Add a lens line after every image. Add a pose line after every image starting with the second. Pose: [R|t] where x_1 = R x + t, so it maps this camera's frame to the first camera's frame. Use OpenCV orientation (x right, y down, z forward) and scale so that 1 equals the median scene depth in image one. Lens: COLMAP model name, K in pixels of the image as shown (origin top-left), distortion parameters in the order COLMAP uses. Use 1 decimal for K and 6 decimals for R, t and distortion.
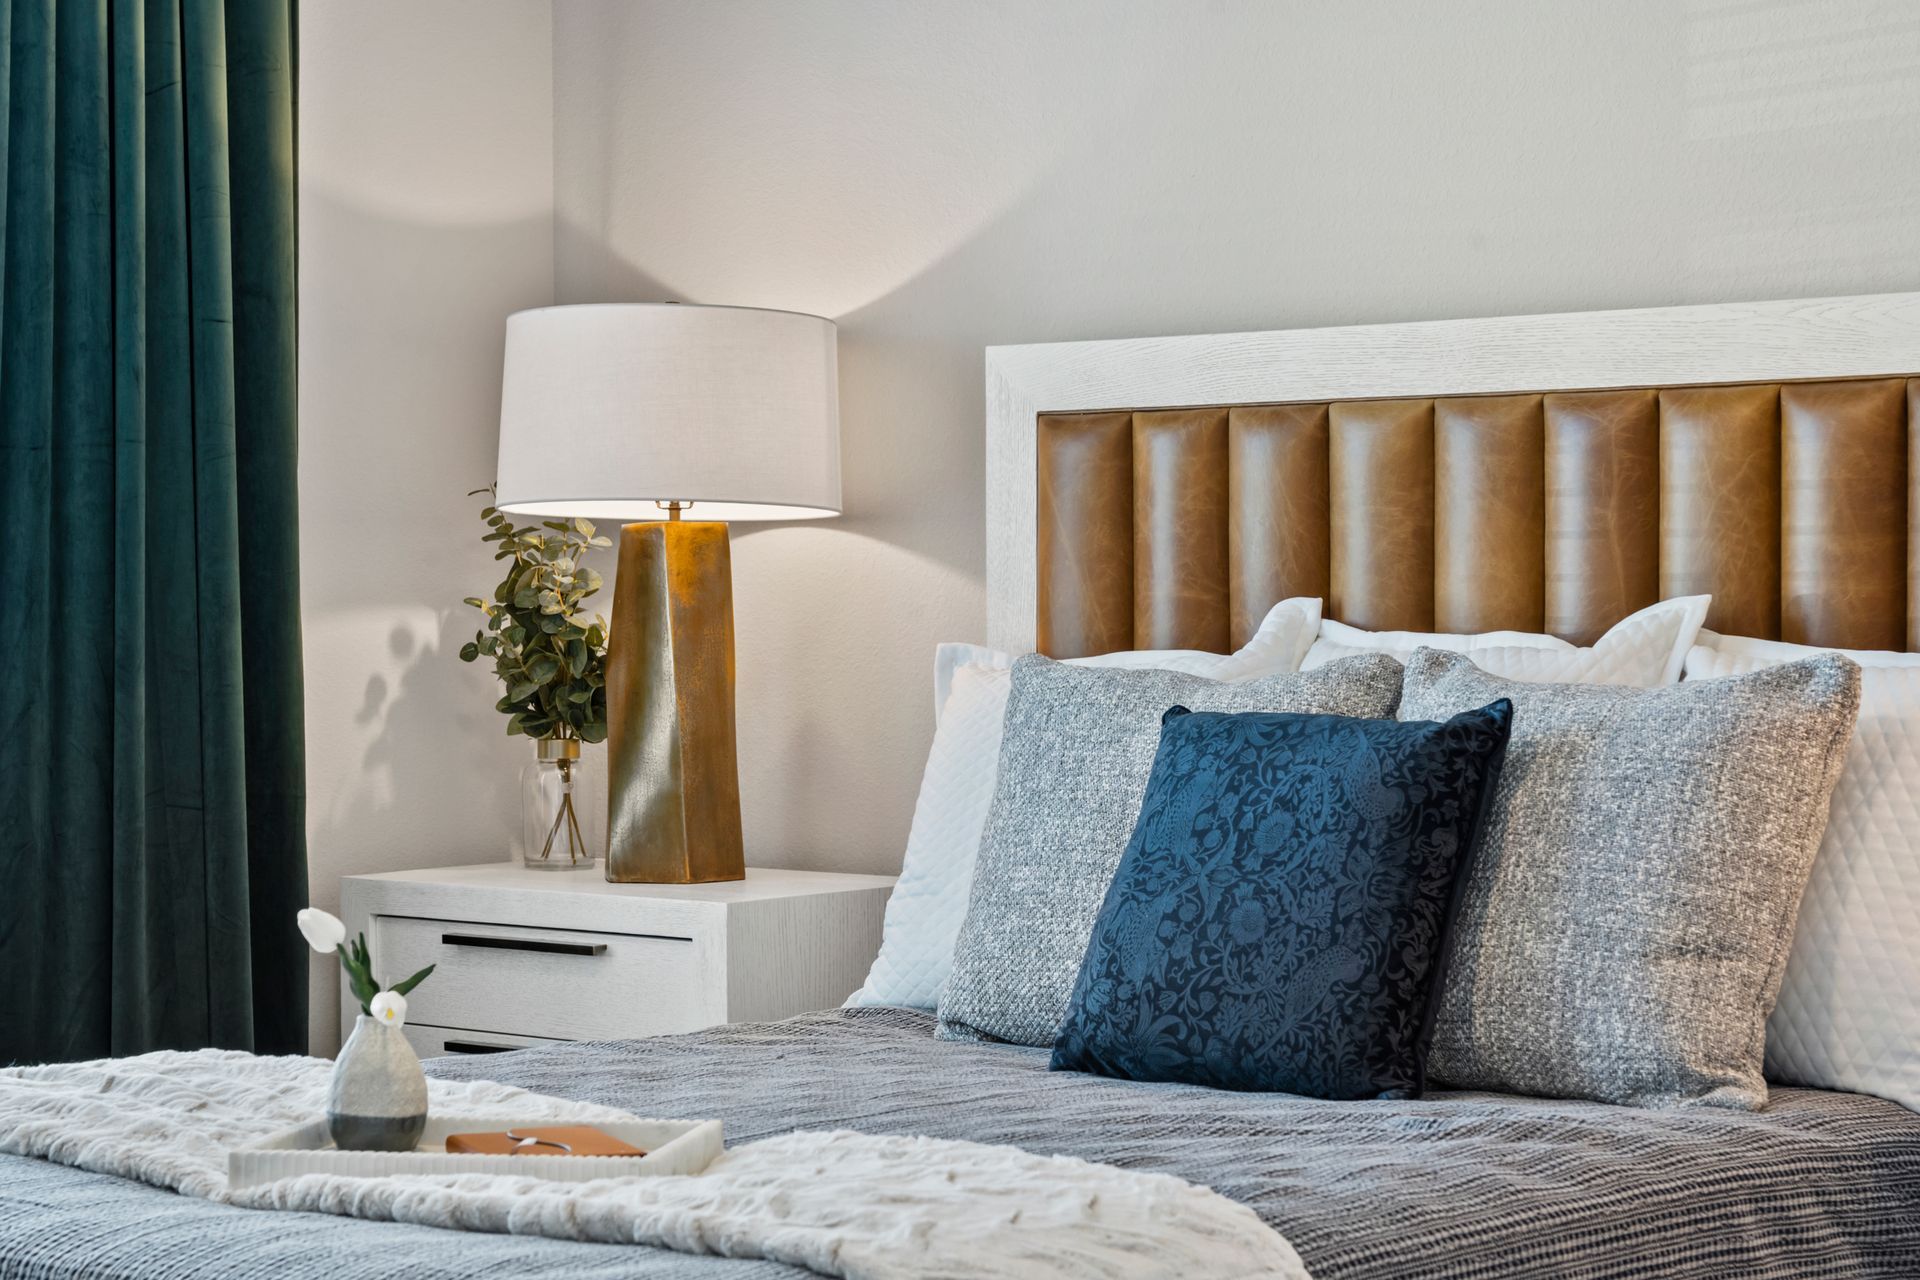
lens RADIAL K [[3837.2, 0, 960.0], [0, 3837.2, 640.0], [0, 0, 1]] dist [0.014560, 0.058911]
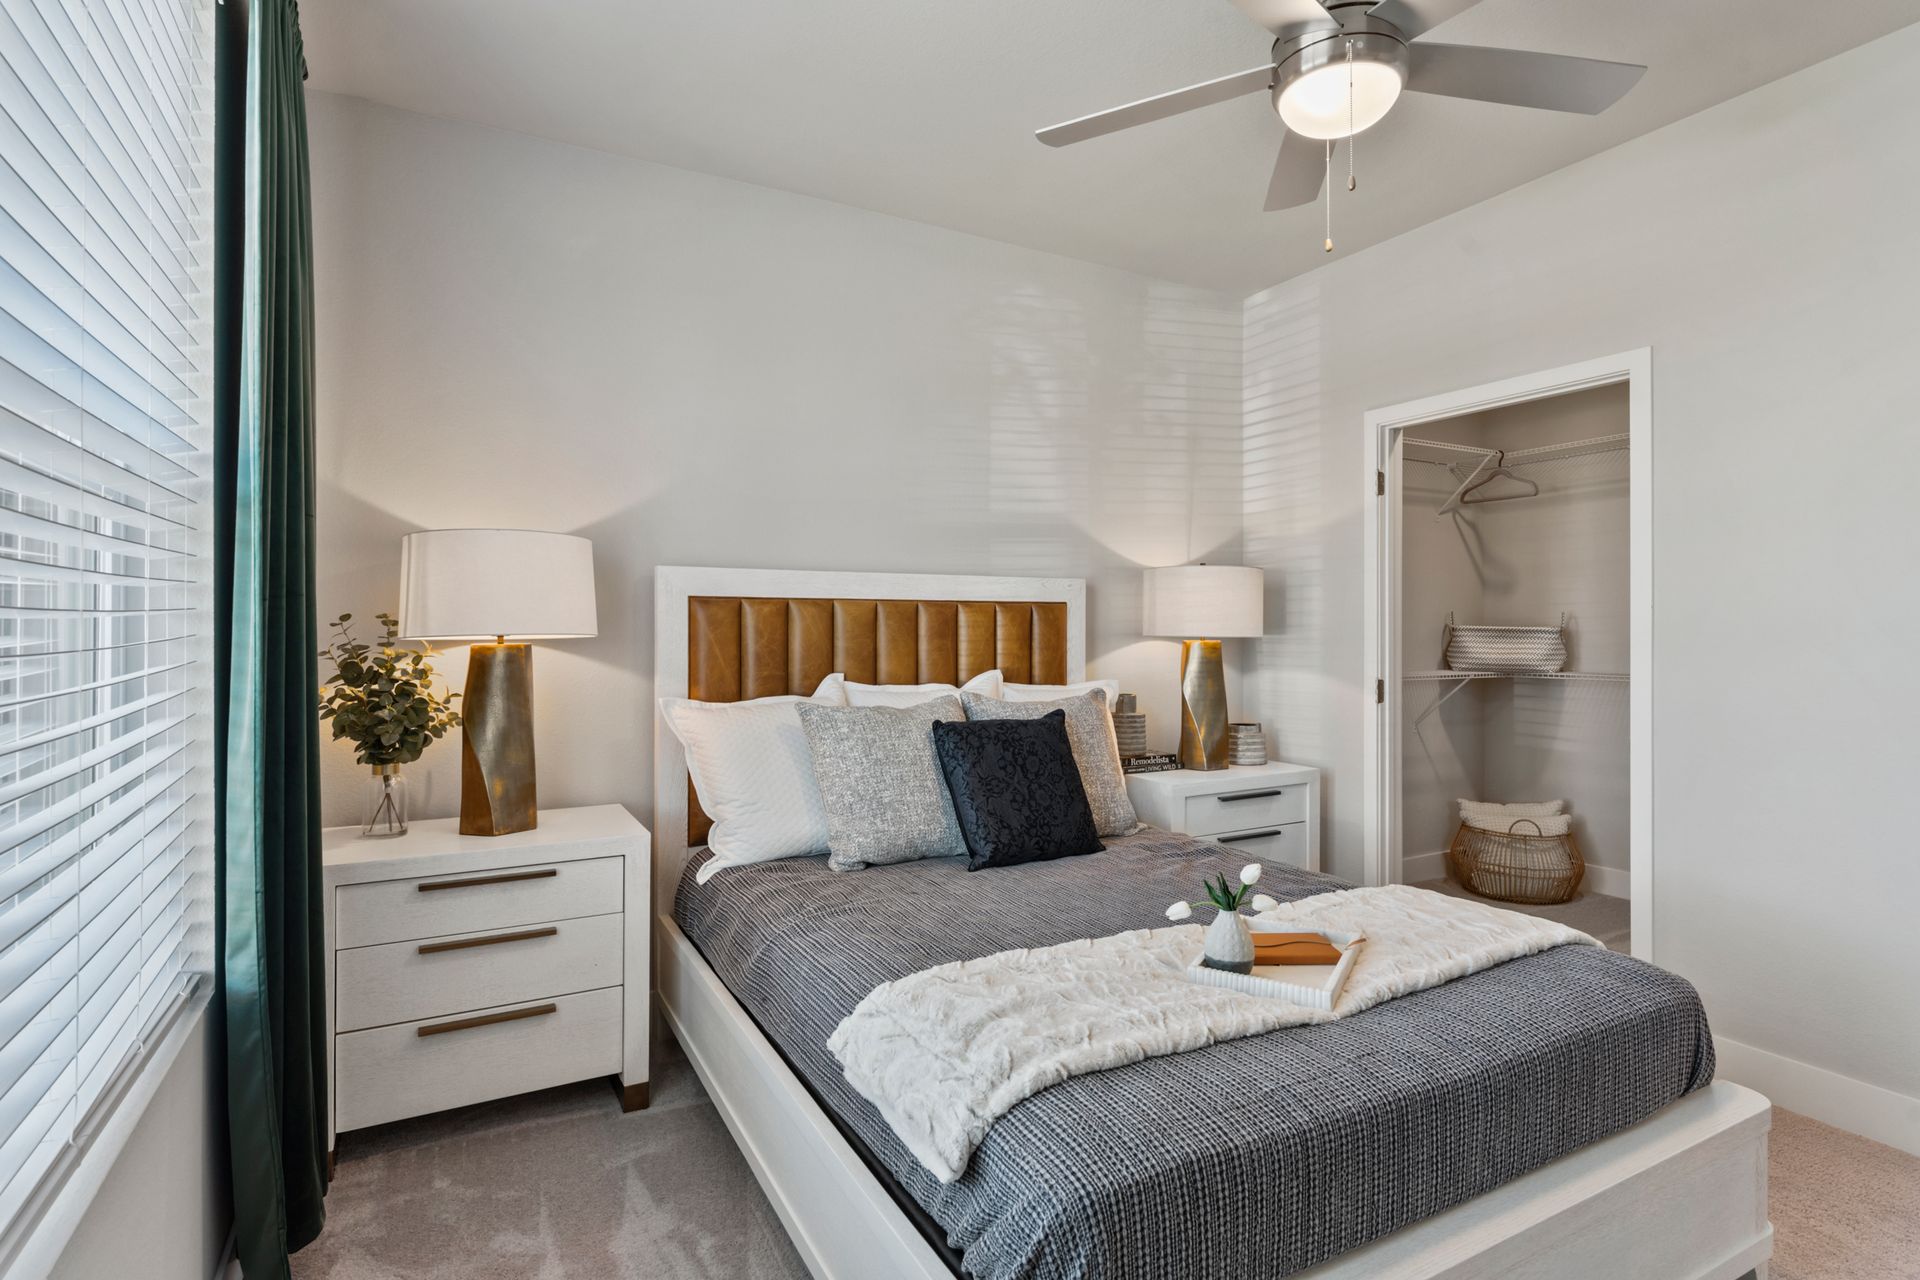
lens RADIAL K [[996.4, 0, 960.0], [0, 996.4, 640.0], [0, 0, 1]] dist [-0.059658, -0.000101]
pose [[0.341930, -0.004870, 0.939713, -0.507542], [0.012922, 0.999916, 0.000479, -0.033026], [-0.939636, 0.011979, 0.341965, 0.679306]]
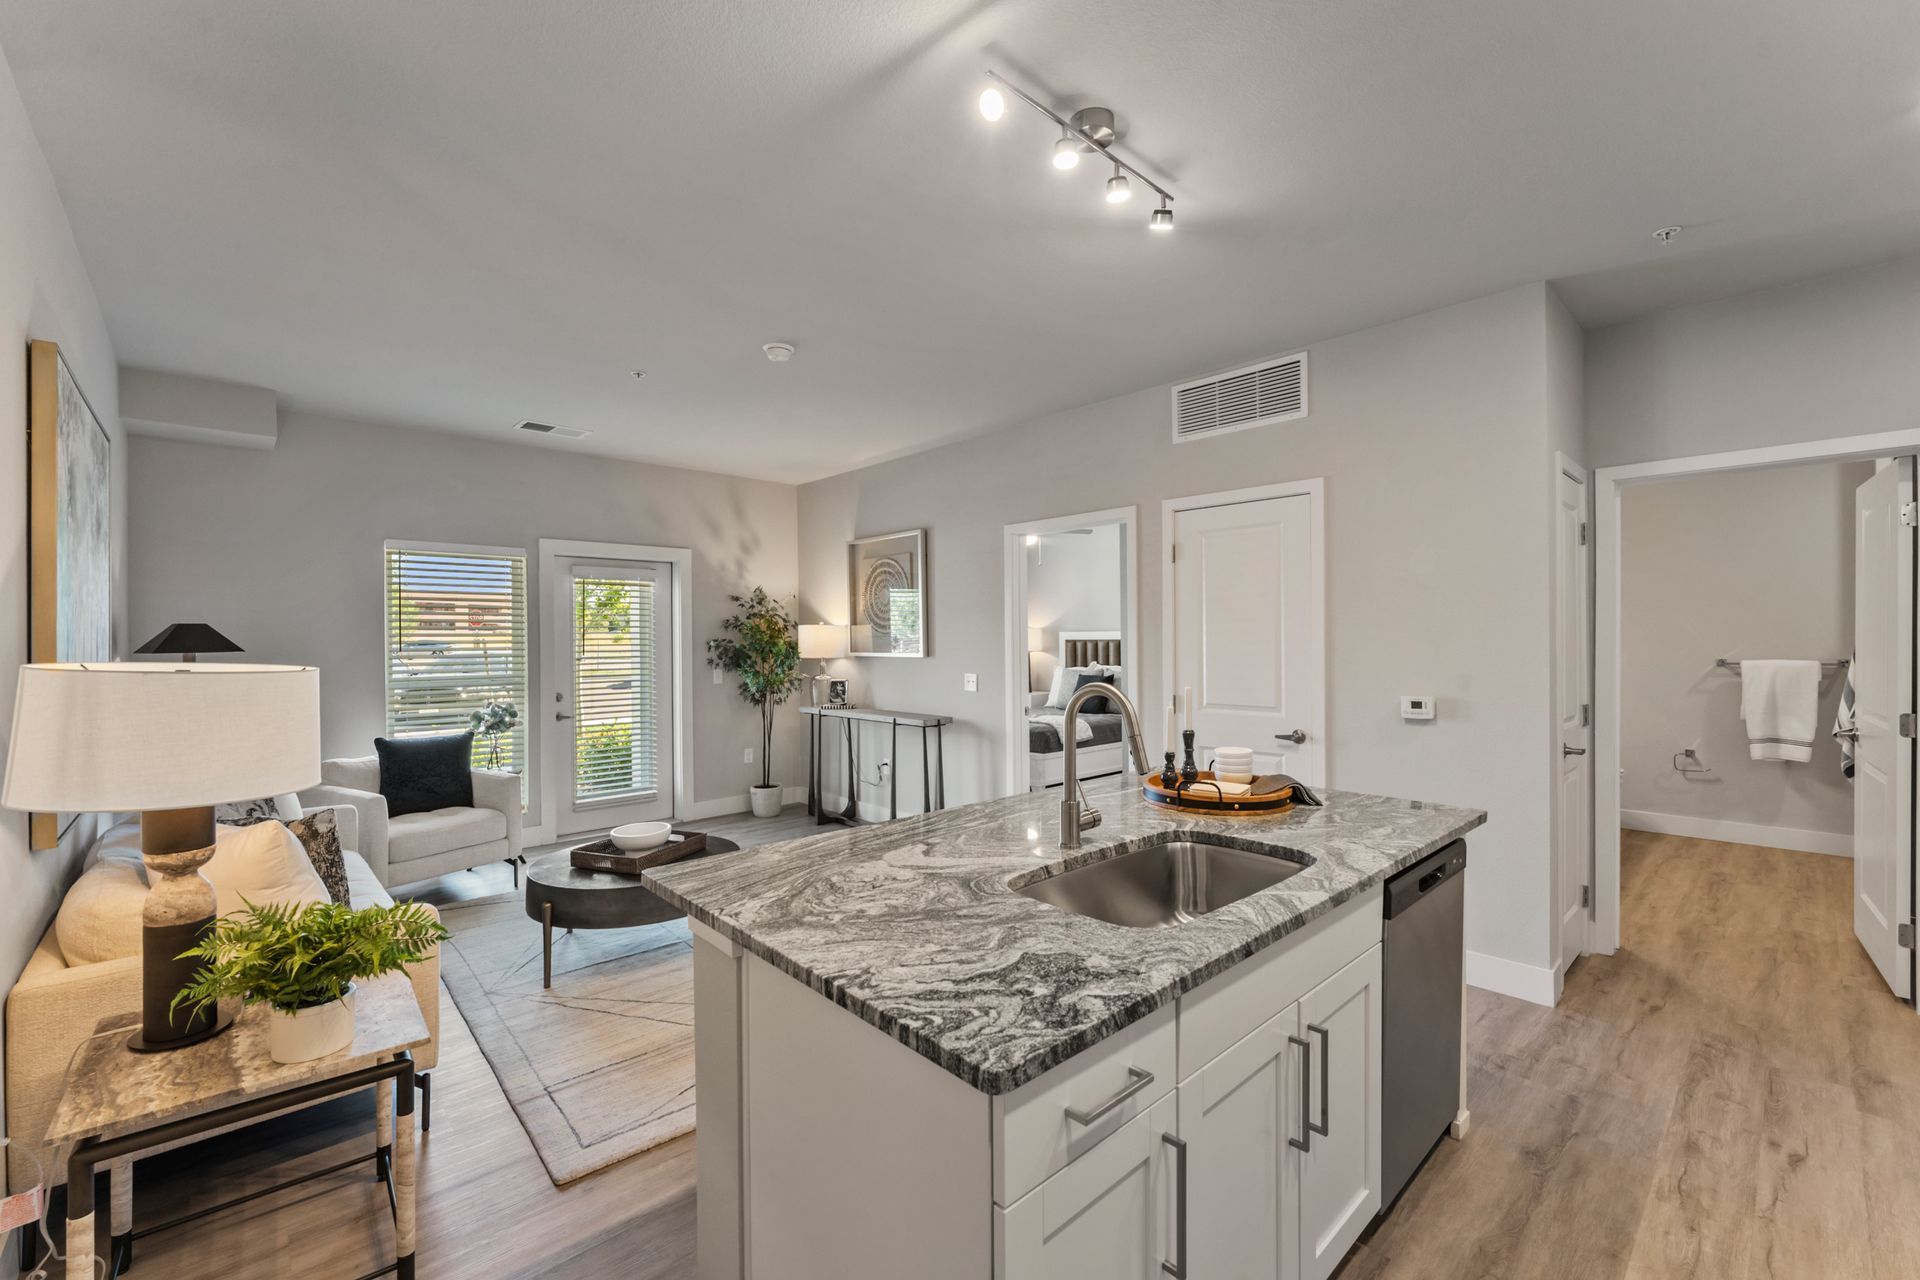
lens RADIAL K [[804.5, 0, 960.0], [0, 804.5, 640.0], [0, 0, 1]] dist [-0.001668, -0.000067]
pose [[0.995158, -0.005318, -0.098147, -0.042036], [0.004506, 0.999954, -0.008499, -0.046527], [0.098188, 0.008016, 0.995136, -0.939682]]
